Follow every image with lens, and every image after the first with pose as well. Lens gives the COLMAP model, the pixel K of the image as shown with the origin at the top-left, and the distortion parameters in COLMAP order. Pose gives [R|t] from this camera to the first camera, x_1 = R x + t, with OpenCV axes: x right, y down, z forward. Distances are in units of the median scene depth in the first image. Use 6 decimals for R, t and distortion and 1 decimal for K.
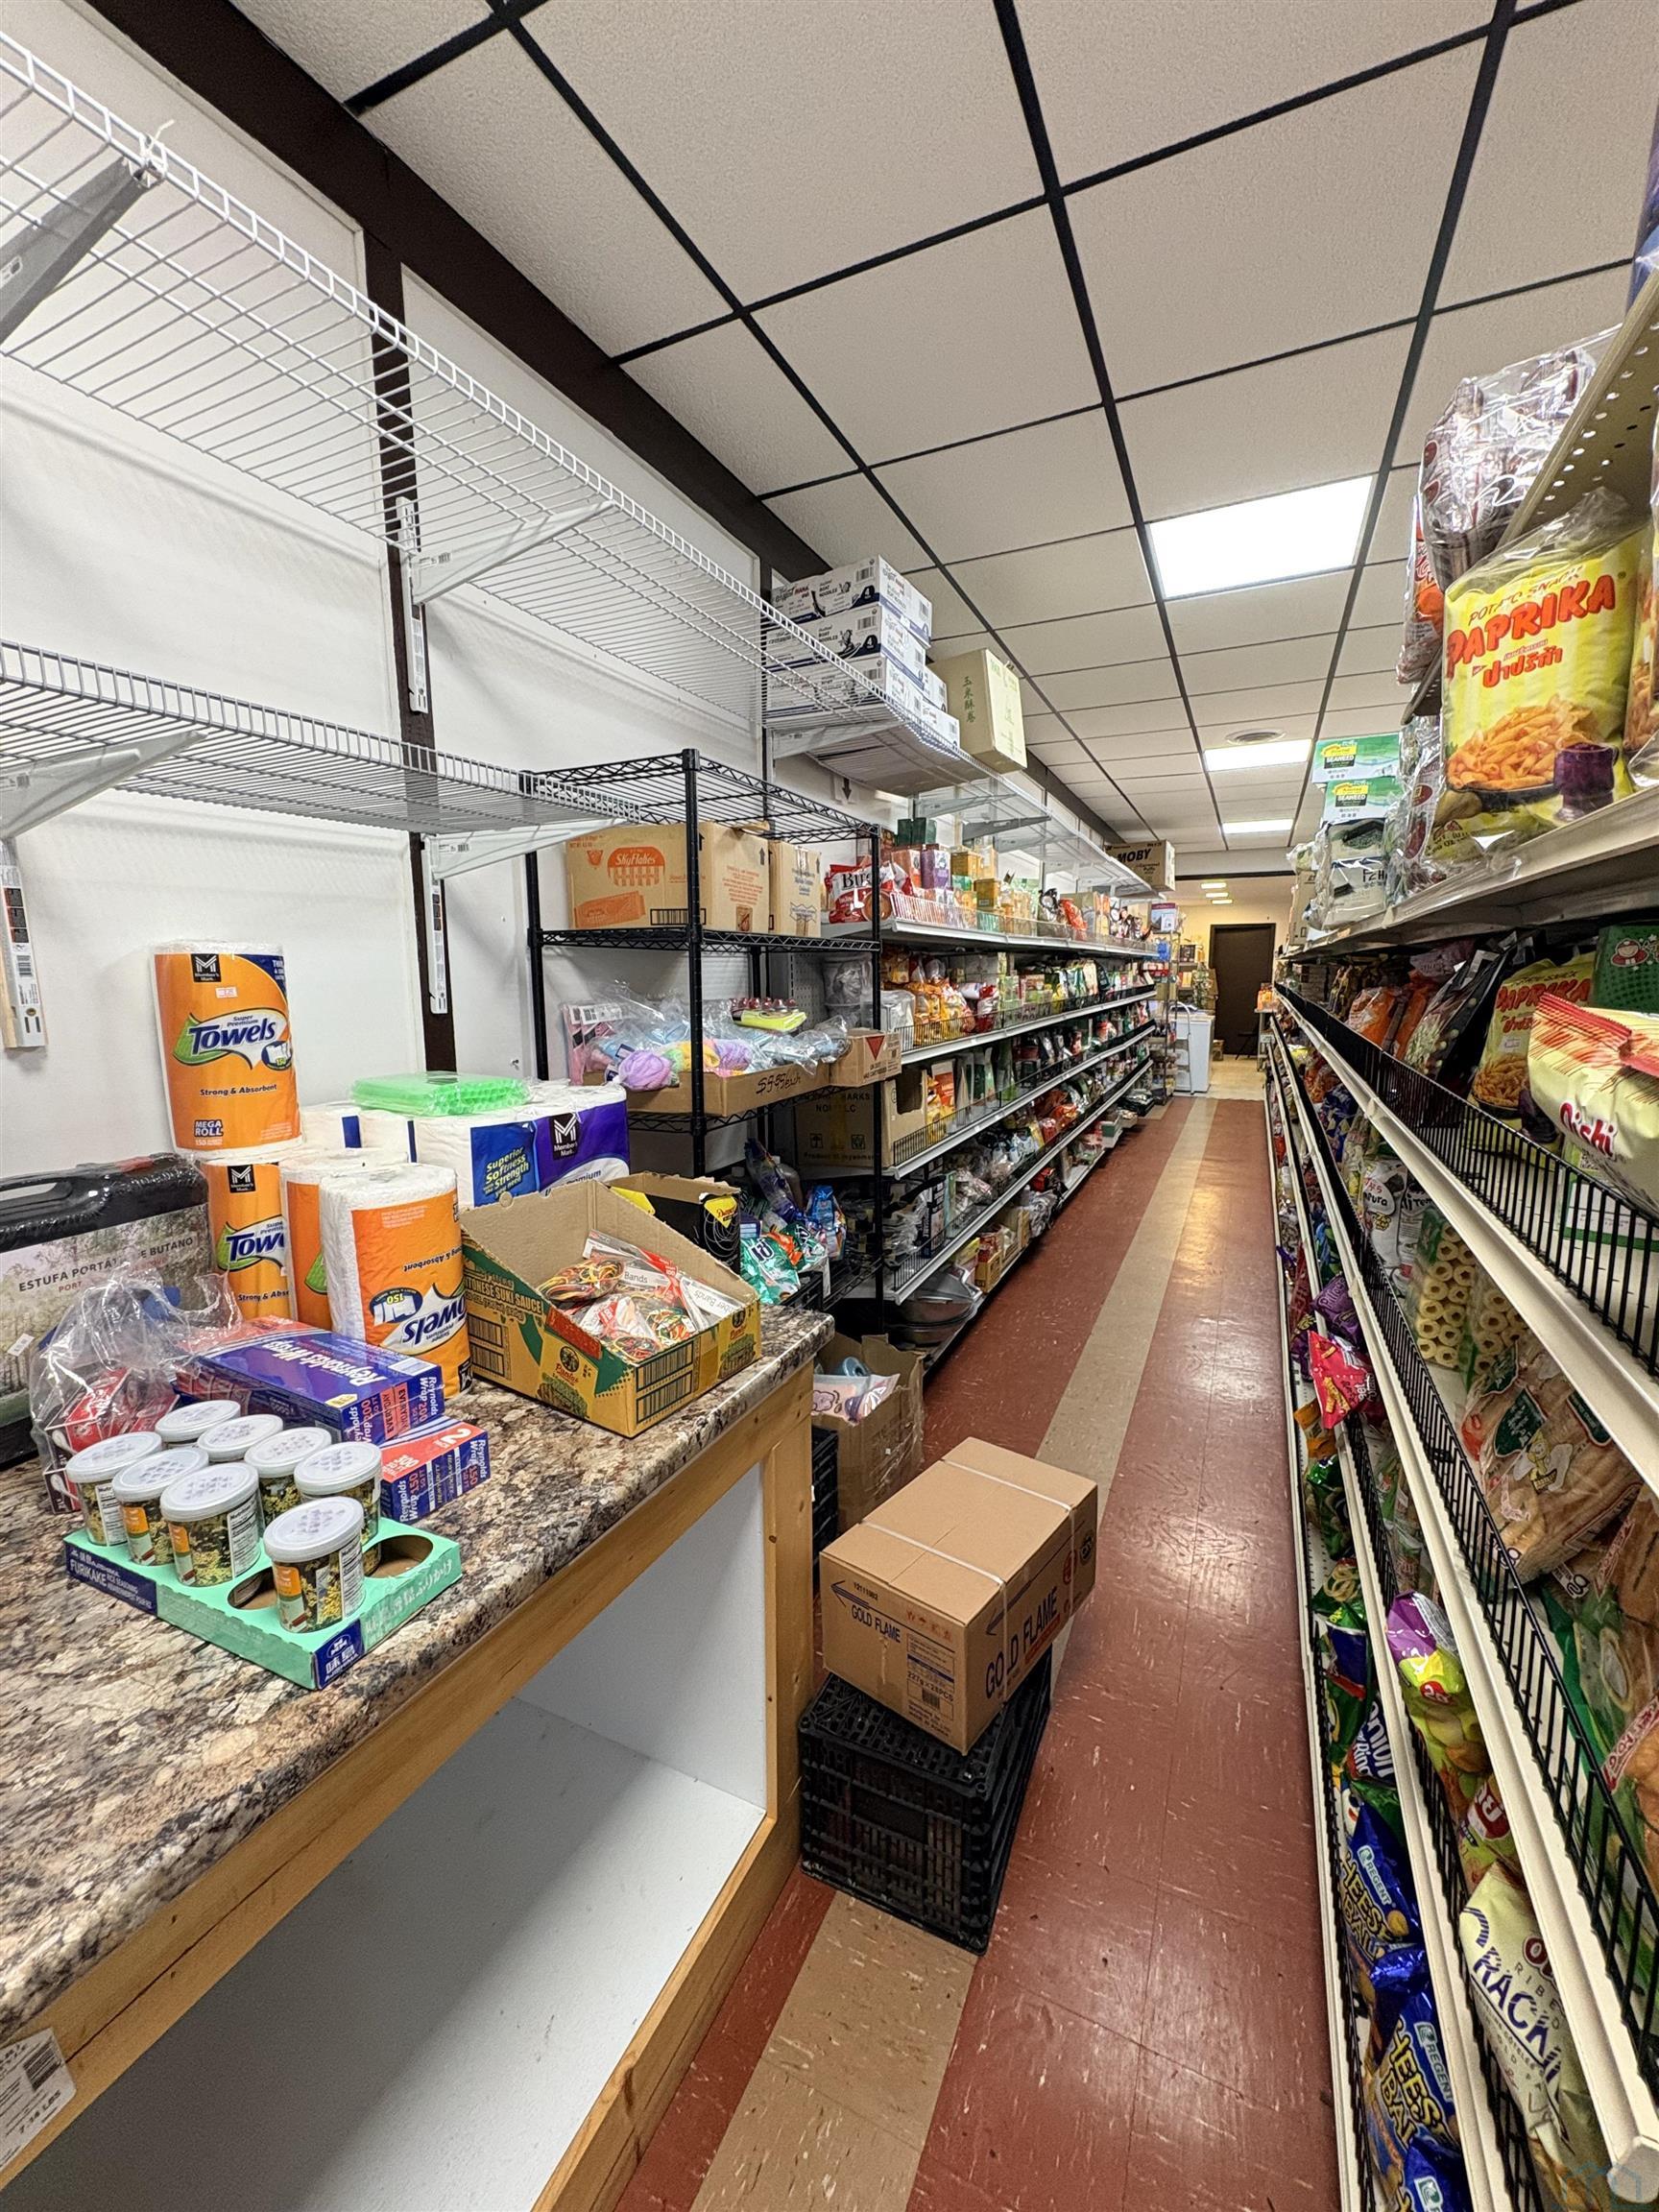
lens RADIAL K [[889.1, 0, 813.9], [0, 889.1, 1085.0], [0, 0, 1]] dist [0.027350, 0.000088]
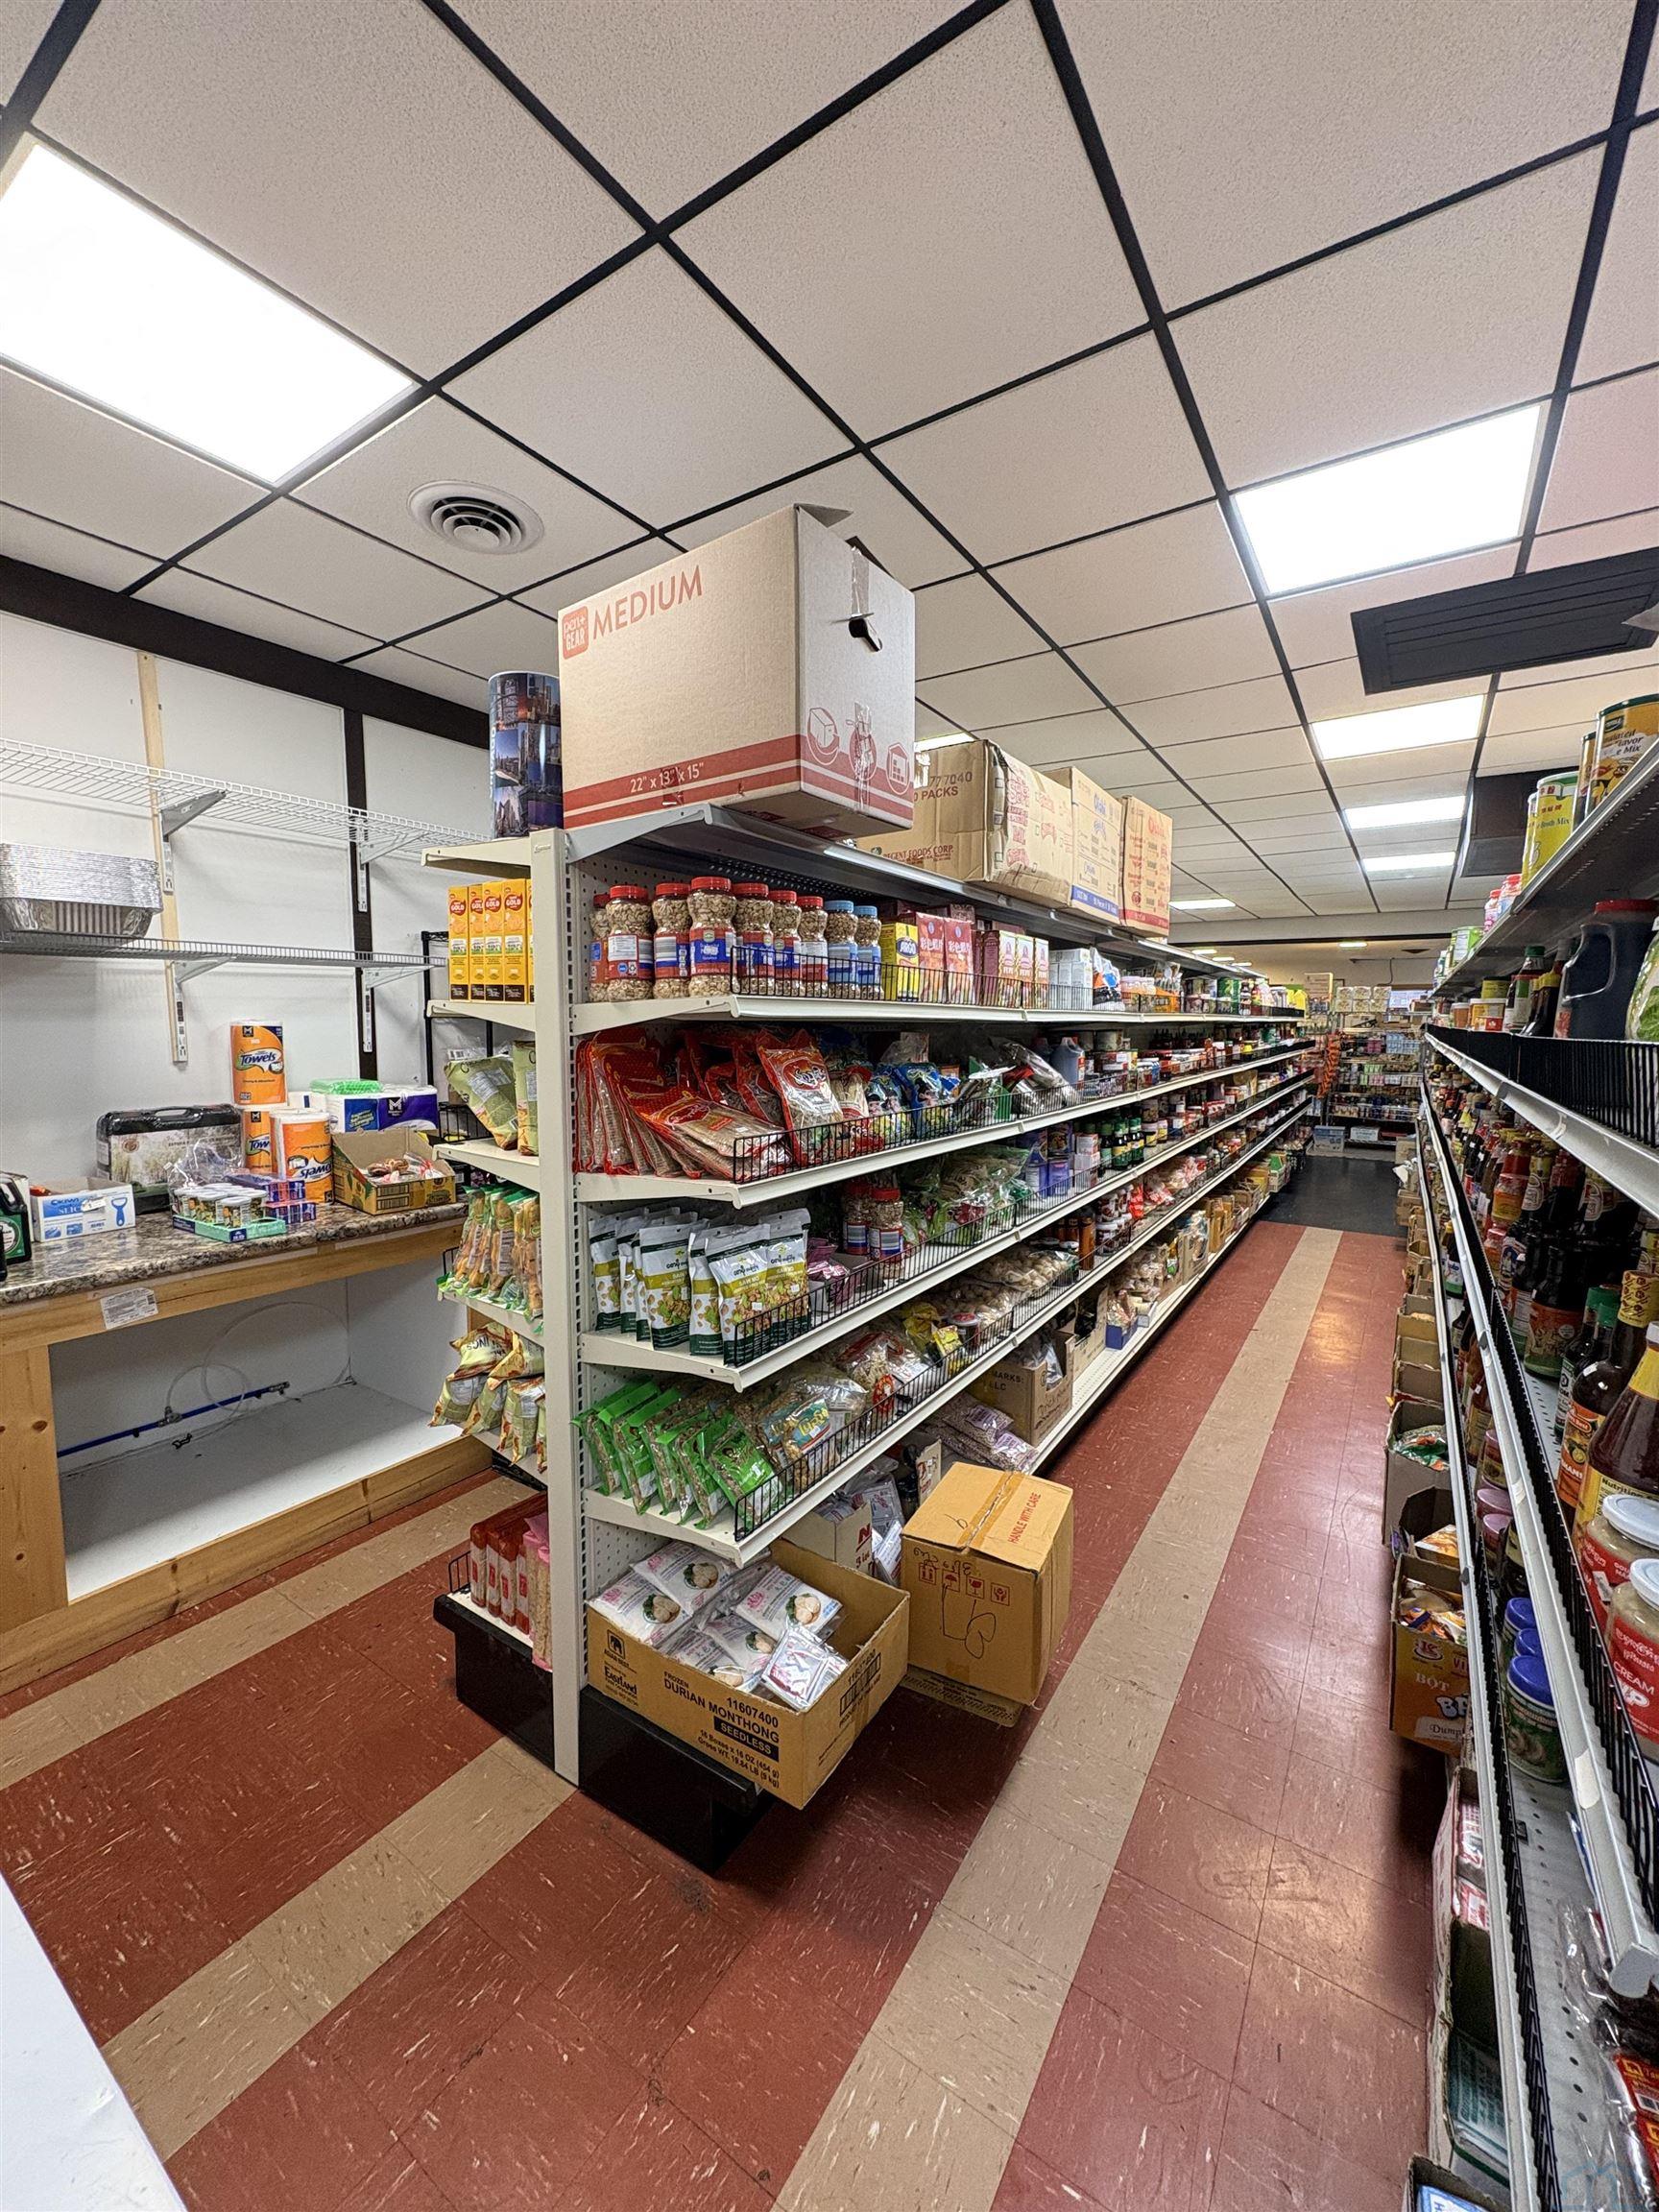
lens RADIAL K [[870.4, 0, 828.6], [0, 870.4, 1101.9], [0, 0, 1]] dist [0.001648, -0.000091]
pose [[0.991149, 0.023431, -0.130670, 1.219109], [-0.029314, 0.998633, -0.043283, 0.120368], [0.129477, 0.046730, 0.990481, -1.150706]]
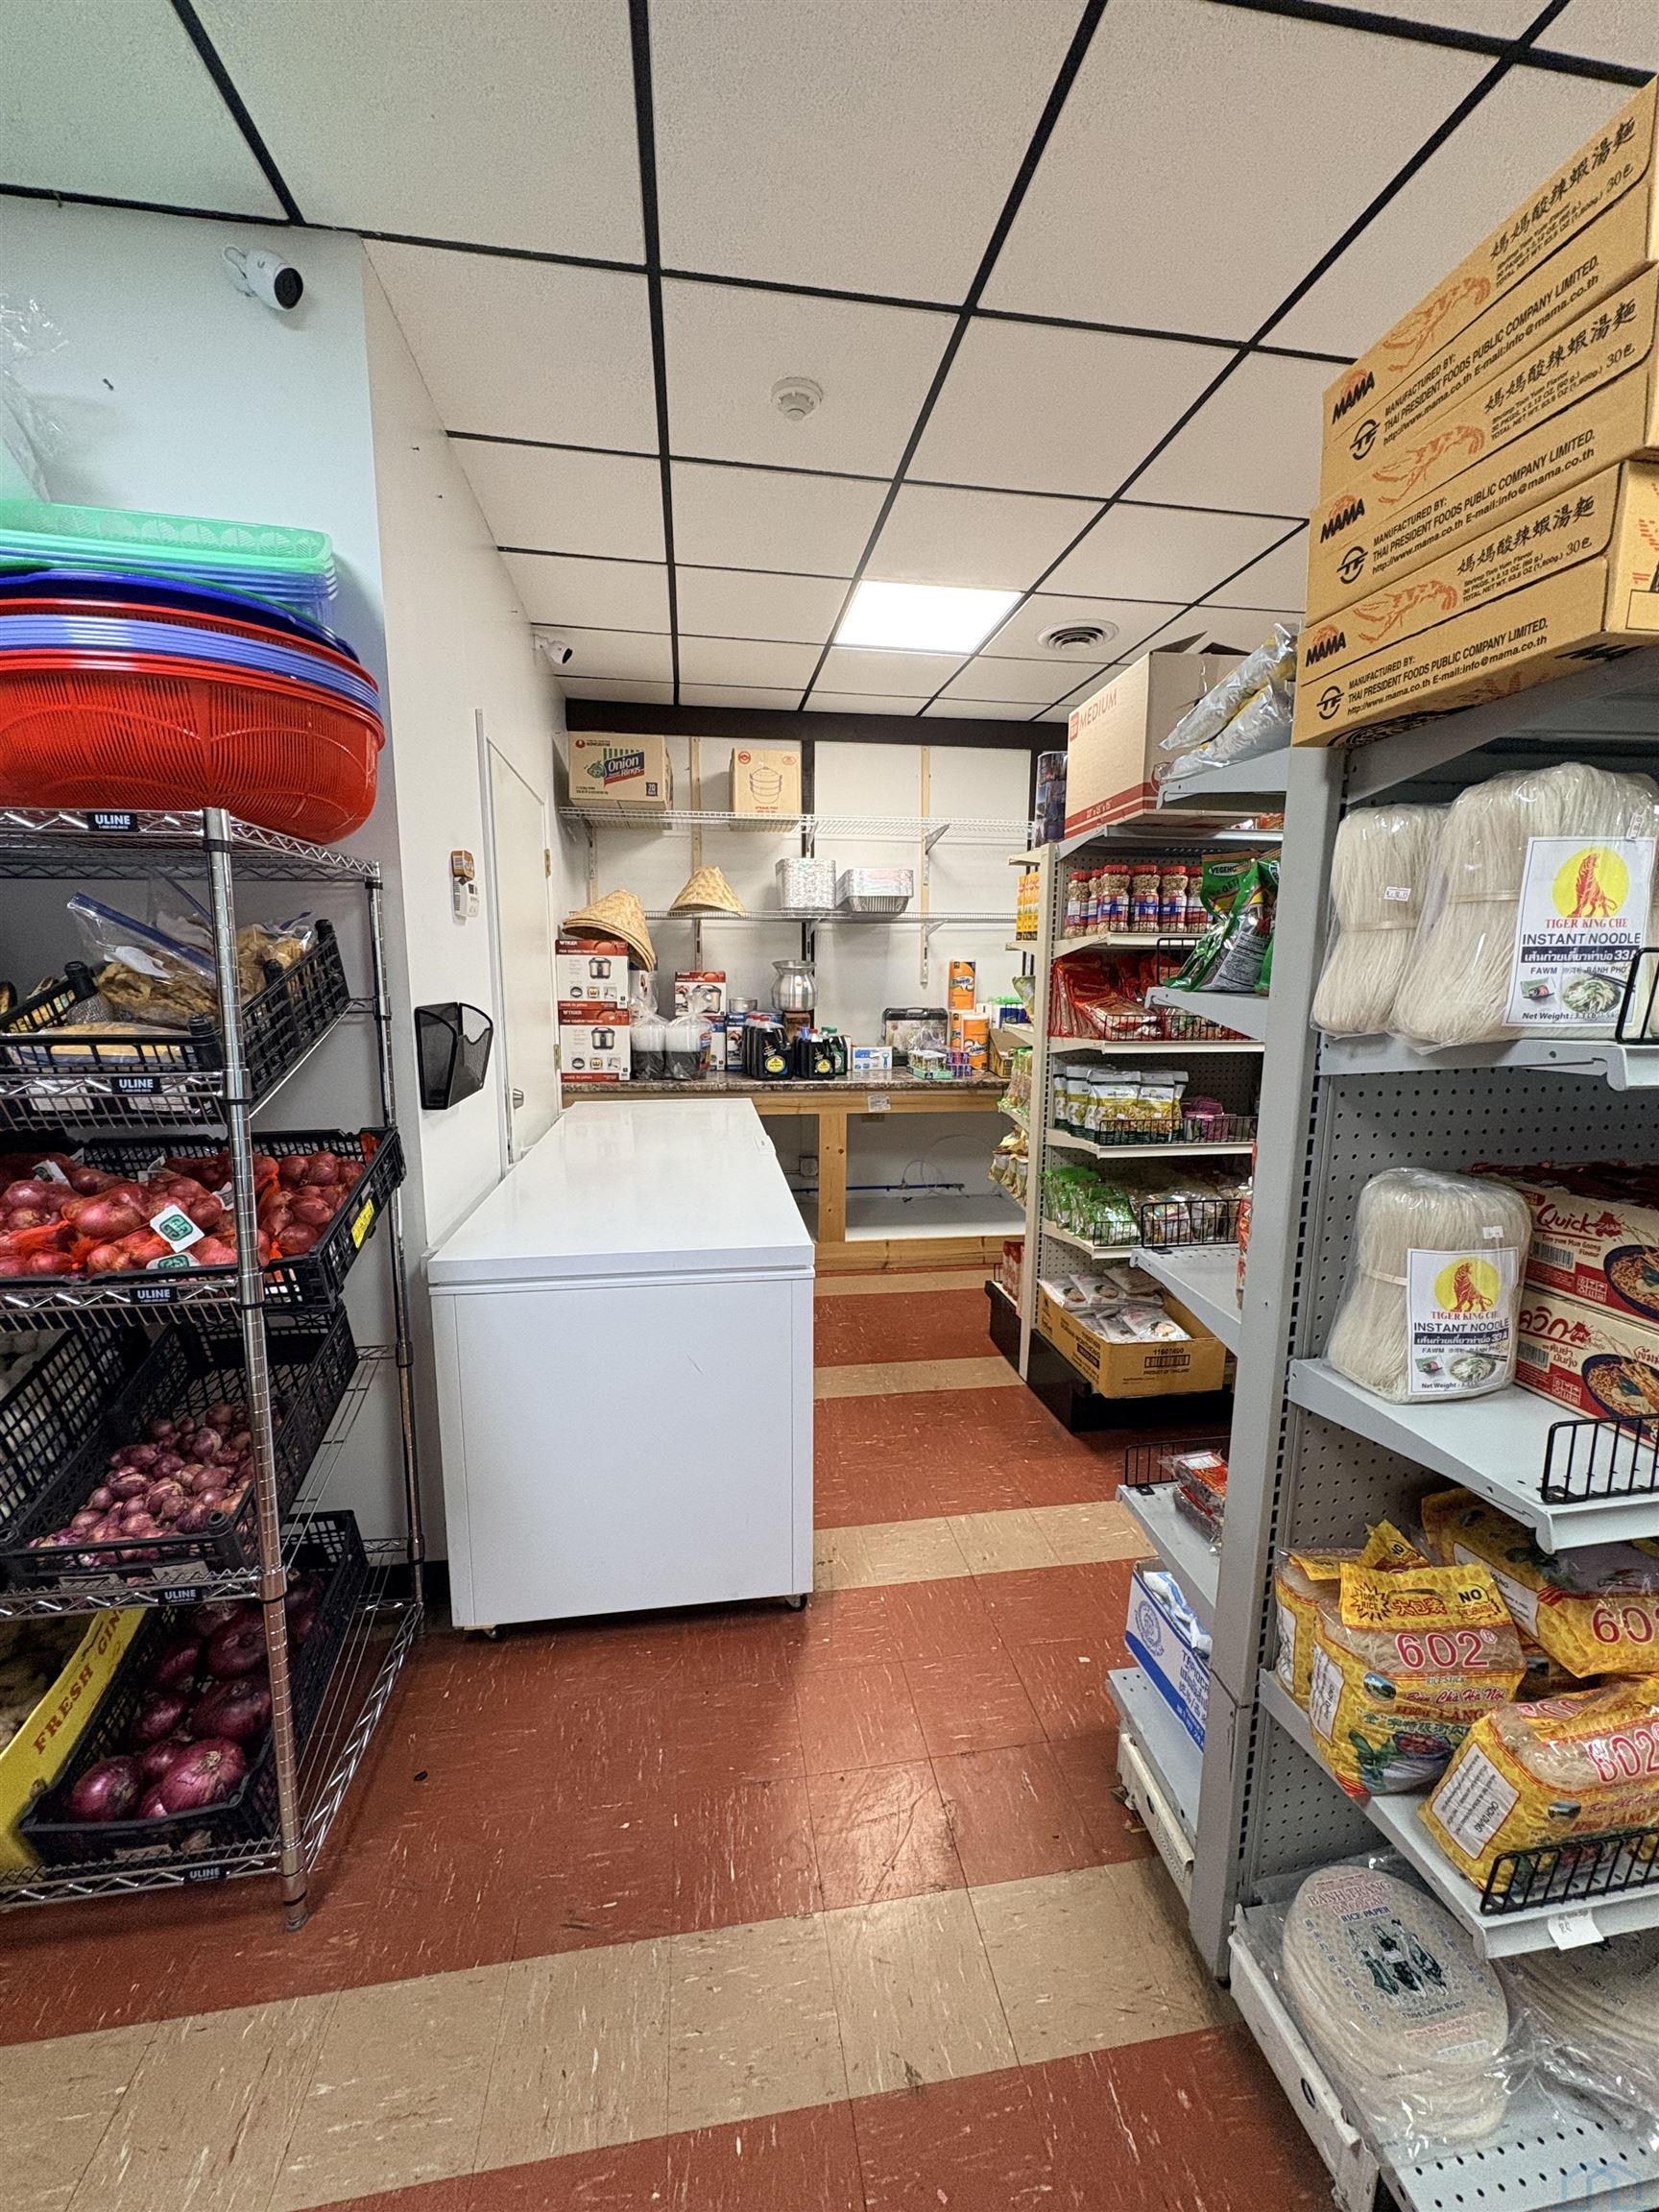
lens RADIAL K [[870.4, 0, 828.6], [0, 870.4, 1101.9], [0, 0, 1]] dist [0.001648, -0.000091]
pose [[0.570623, 0.135774, -0.809910, 2.281873], [-0.124140, 0.989166, 0.078362, 0.249163], [0.811775, 0.055827, 0.581296, -1.742407]]
